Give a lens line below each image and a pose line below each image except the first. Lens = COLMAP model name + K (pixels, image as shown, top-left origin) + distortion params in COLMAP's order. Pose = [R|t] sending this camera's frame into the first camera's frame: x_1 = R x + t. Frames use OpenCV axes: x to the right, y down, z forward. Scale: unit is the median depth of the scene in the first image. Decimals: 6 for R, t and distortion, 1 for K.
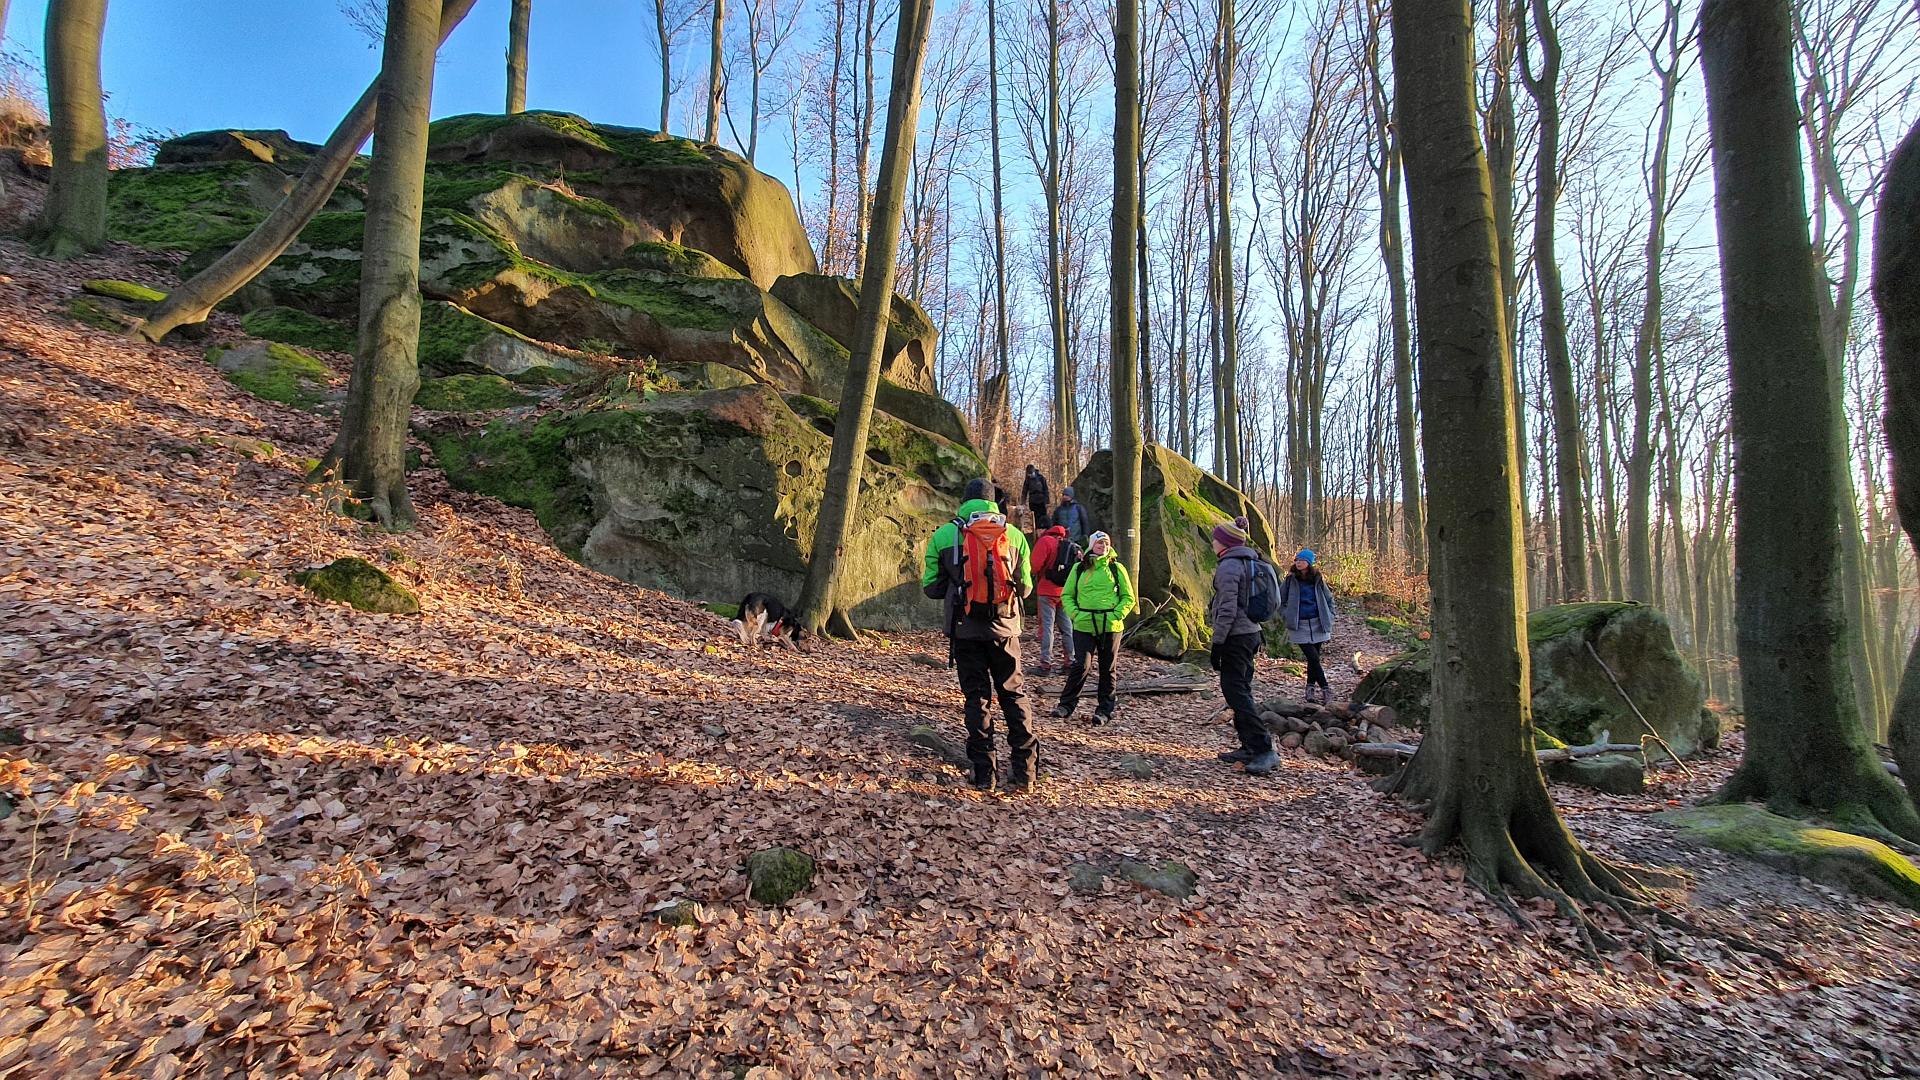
lens RADIAL K [[715.1, 0, 956.3], [0, 715.1, 541.2], [0, 0, 1]] dist [0.001060, -0.000066]
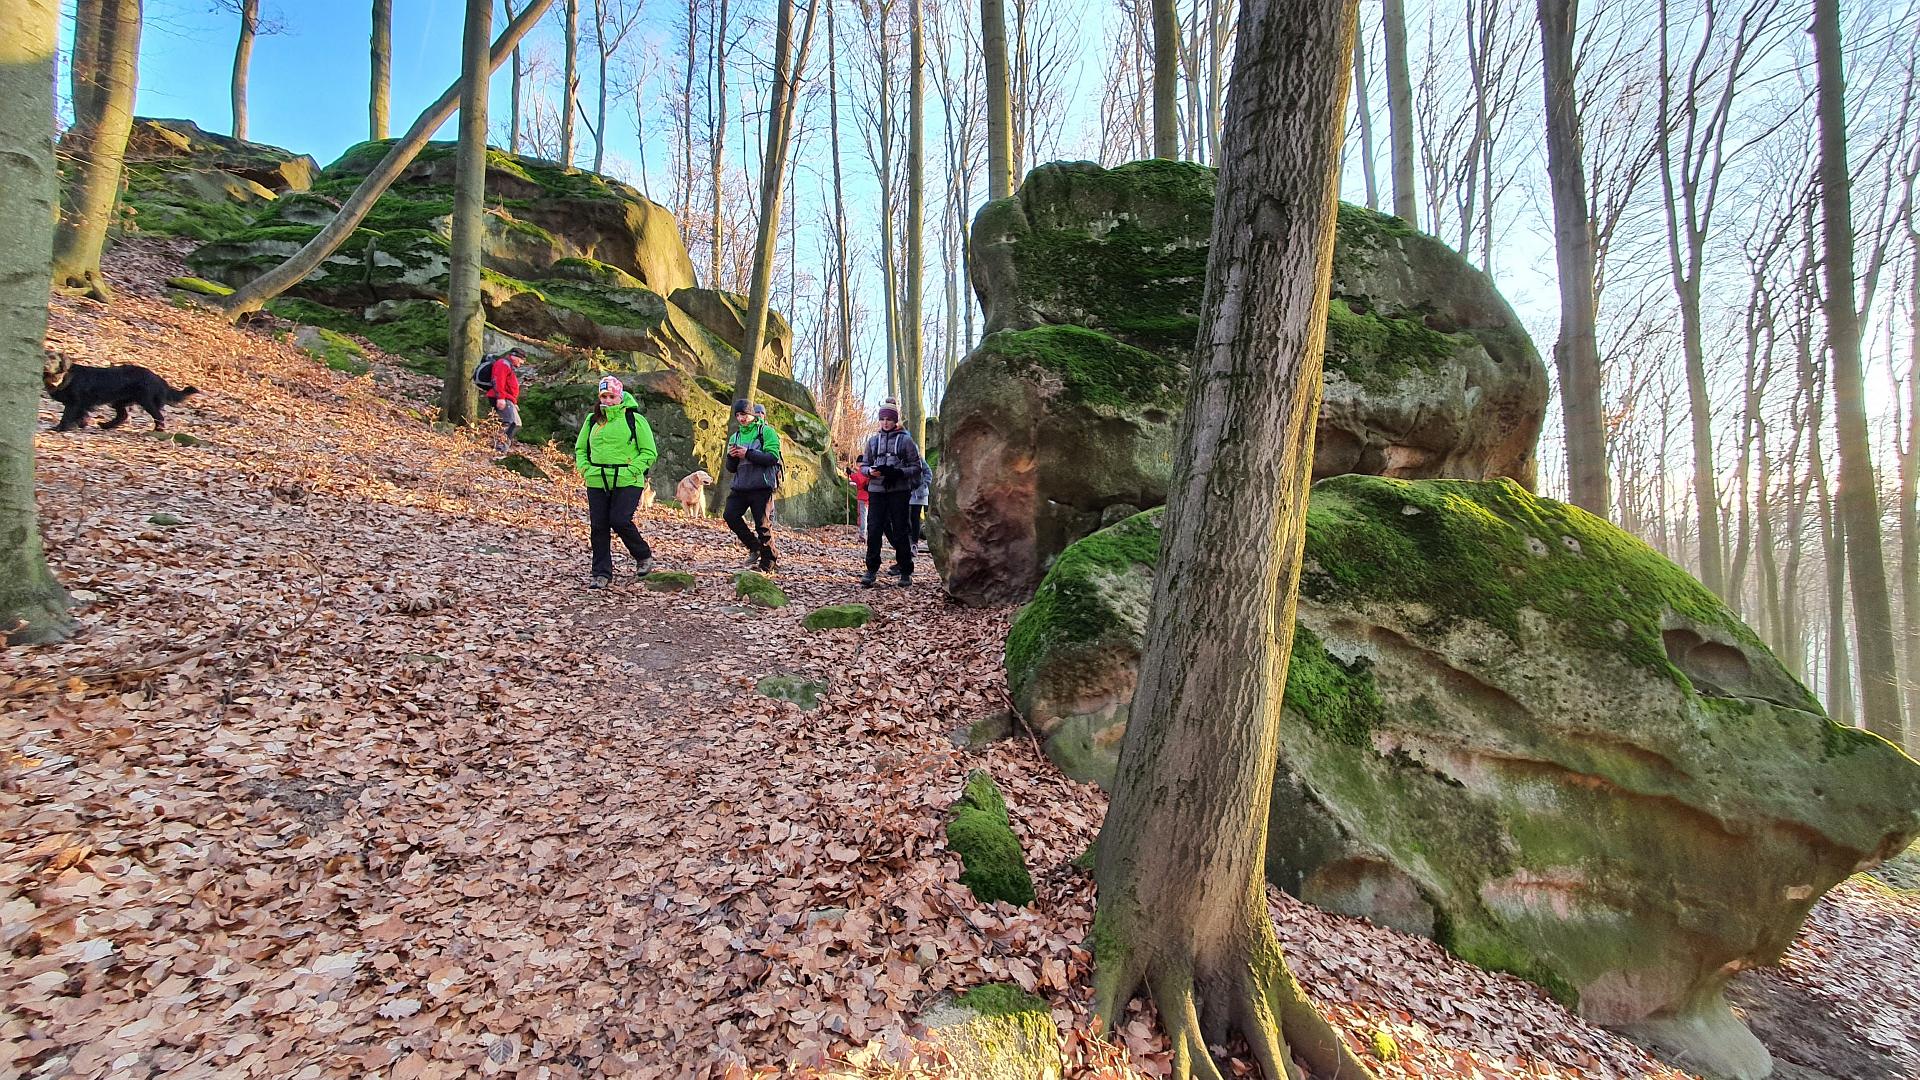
lens RADIAL K [[715.1, 0, 962.6], [0, 715.1, 543.7], [0, 0, 1]] dist [0.001060, -0.000066]
pose [[0.976183, -0.014827, 0.216441, -0.011483], [0.007591, 0.999385, 0.034221, 0.088335], [-0.216815, -0.031763, 0.975696, -0.531992]]
